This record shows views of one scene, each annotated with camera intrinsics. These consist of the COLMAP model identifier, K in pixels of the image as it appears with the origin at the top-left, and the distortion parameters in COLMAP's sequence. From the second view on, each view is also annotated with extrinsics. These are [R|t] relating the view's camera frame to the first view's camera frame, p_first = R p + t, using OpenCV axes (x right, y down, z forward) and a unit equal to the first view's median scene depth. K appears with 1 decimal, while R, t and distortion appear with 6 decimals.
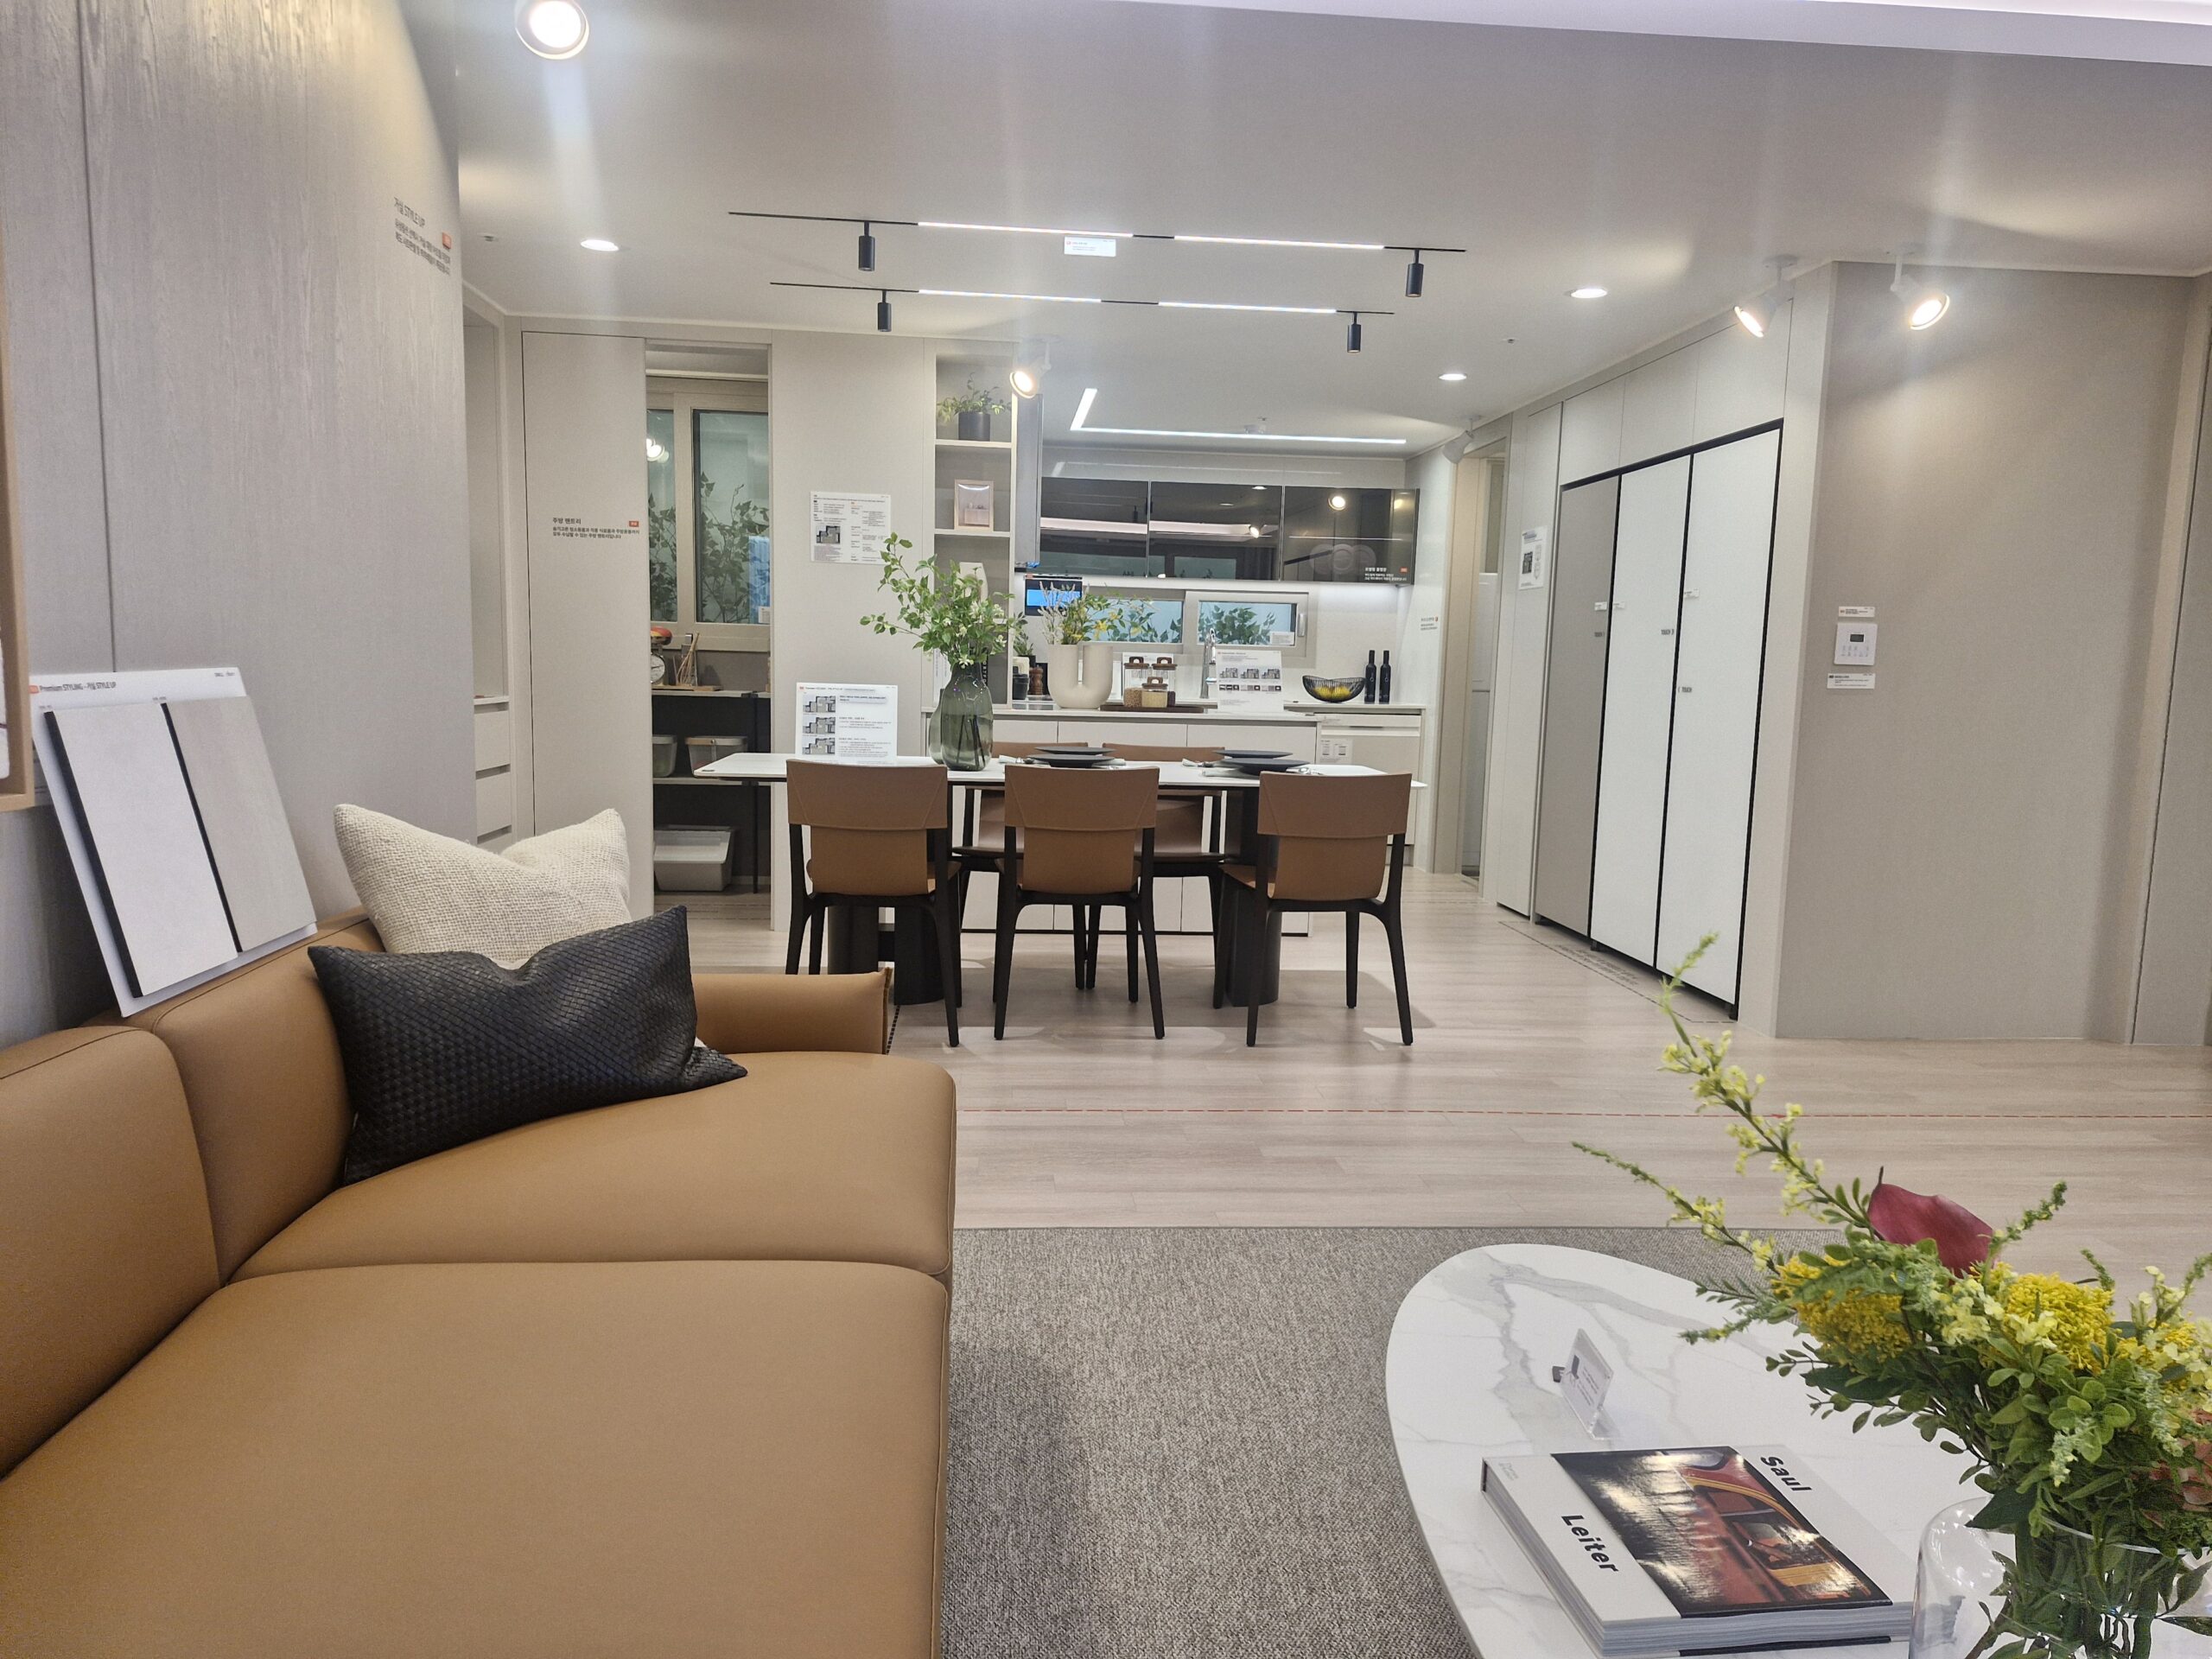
lens RADIAL K [[1501.7, 0, 1127.8], [0, 1501.7, 839.8], [0, 0, 1]] dist [0.160095, -0.262350]
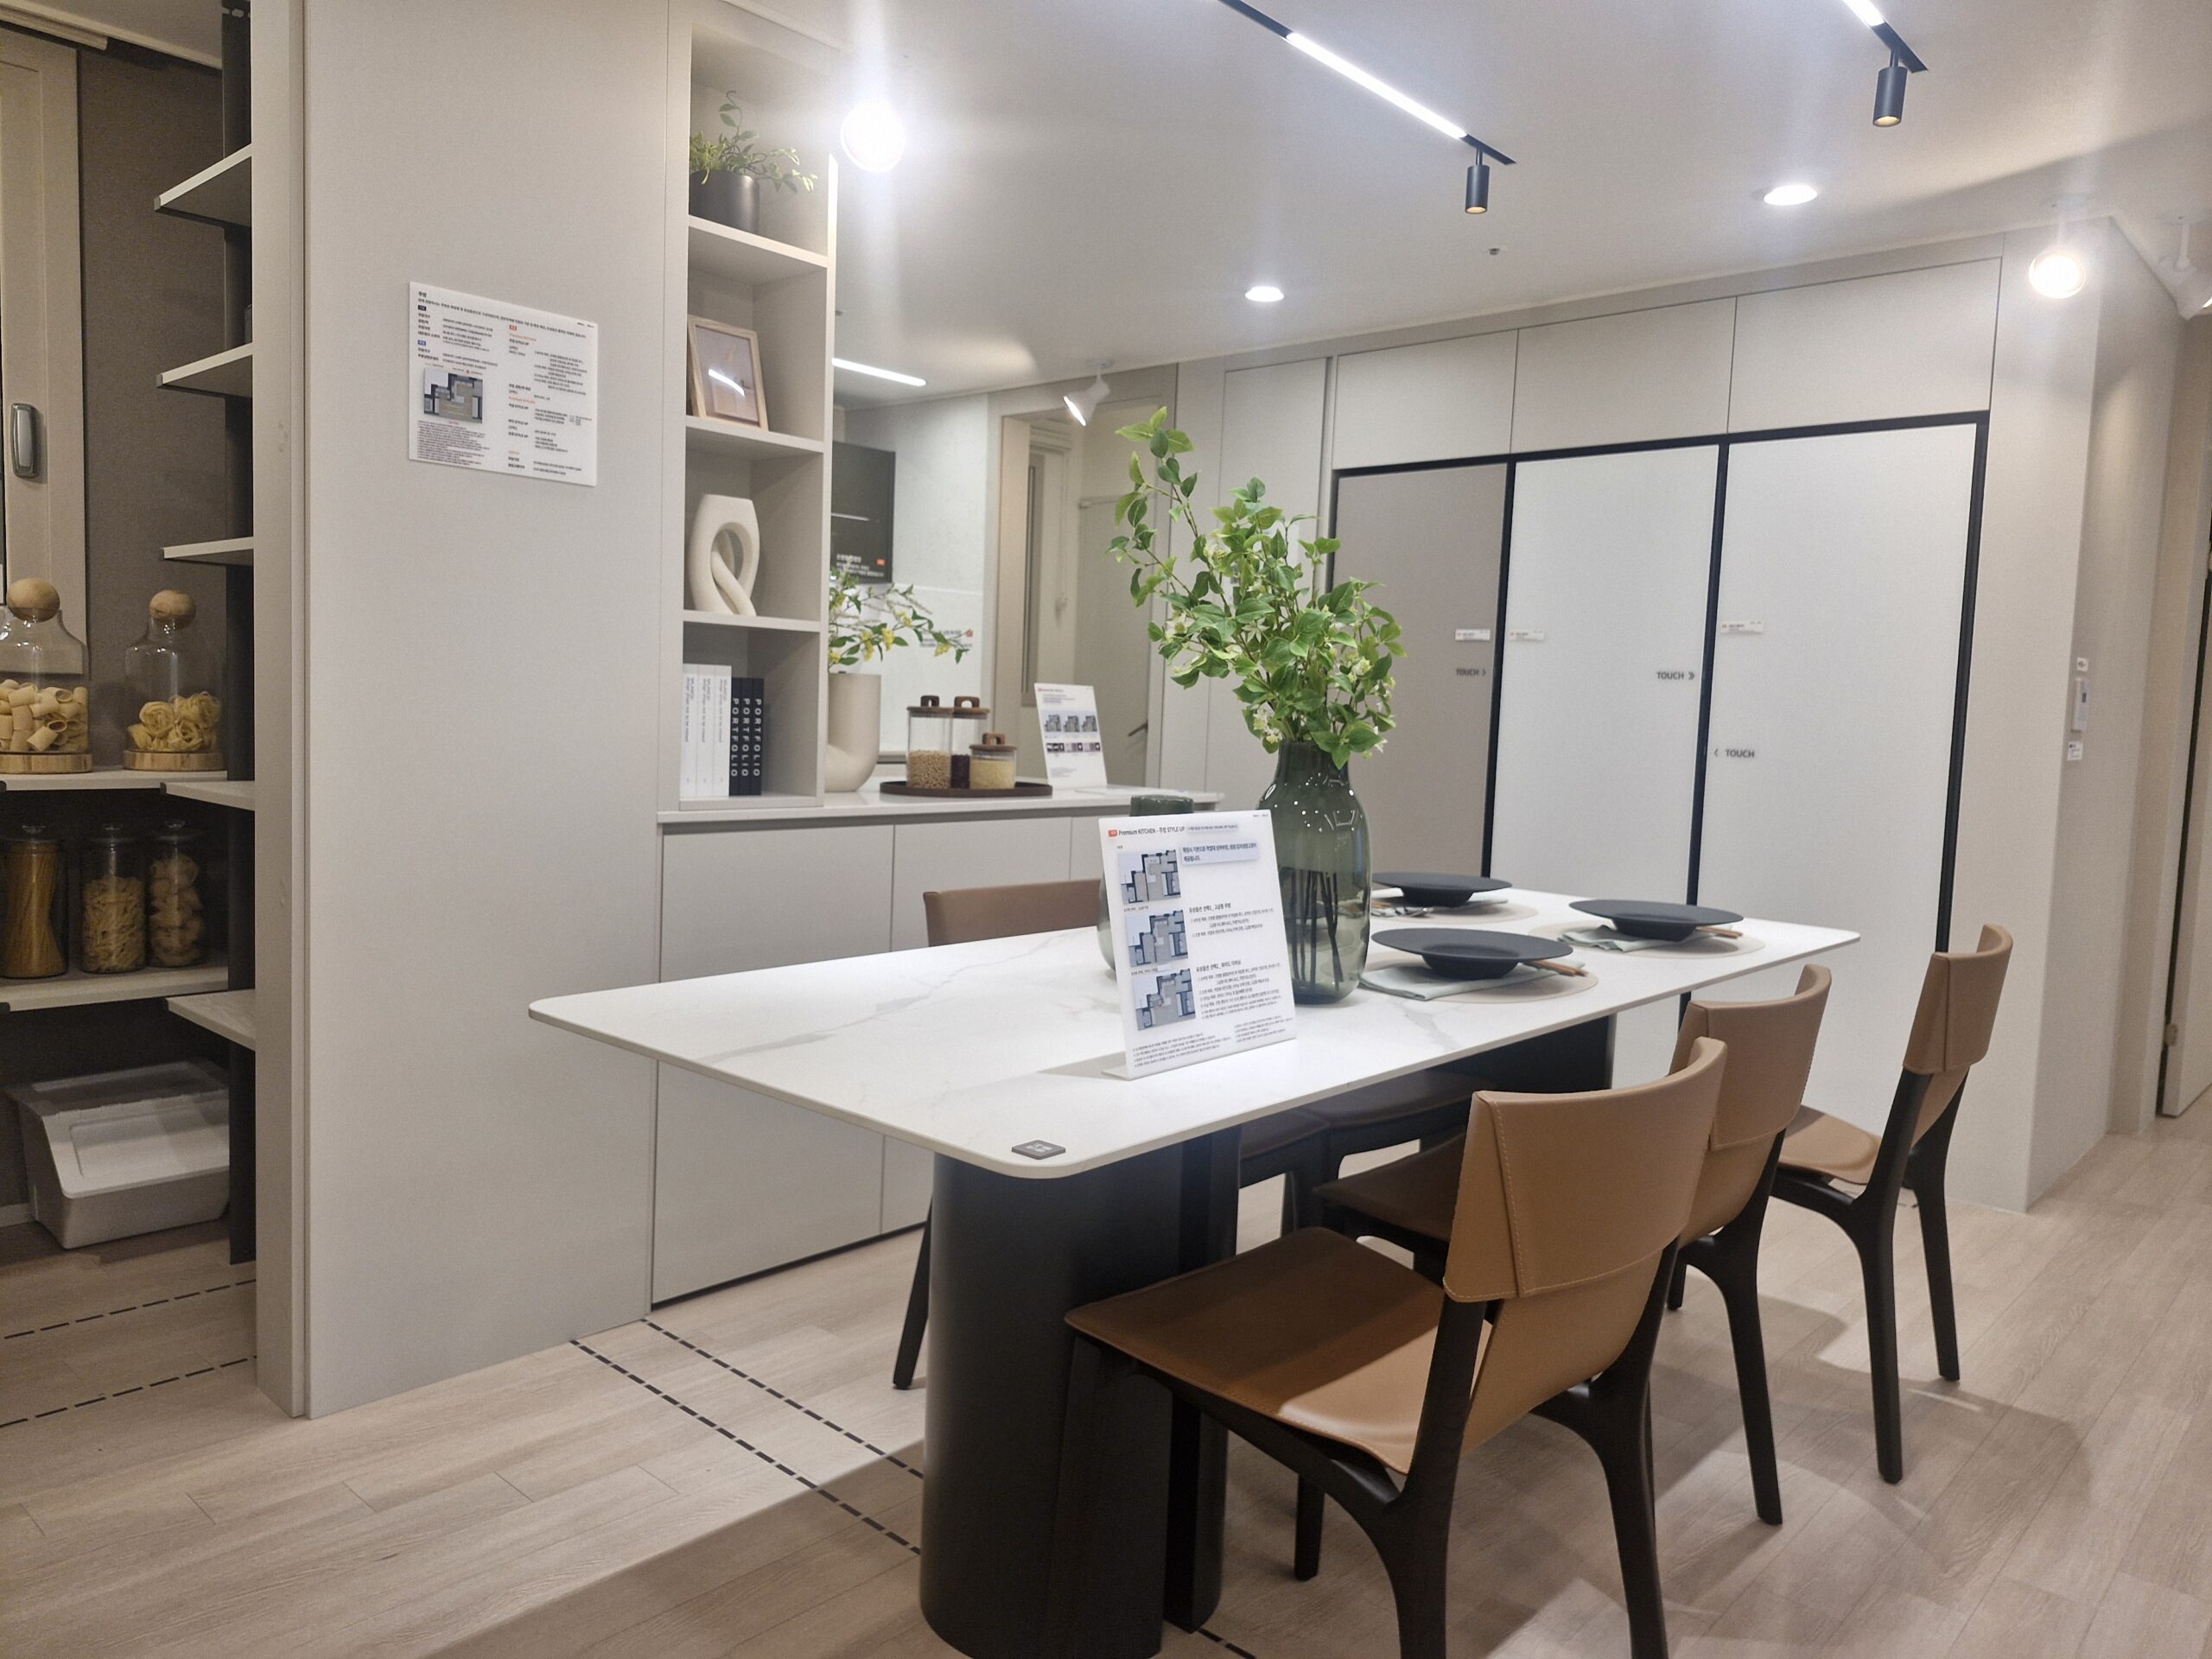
lens RADIAL K [[1519.0, 0, 1106.0], [0, 1519.0, 829.5], [0, 0, 1]] dist [0.086628, -0.124153]
pose [[0.739837, -0.055805, 0.670468, -0.311219], [0.060808, 0.998022, 0.015969, -0.074839], [-0.670033, 0.028955, 0.741767, 0.526286]]
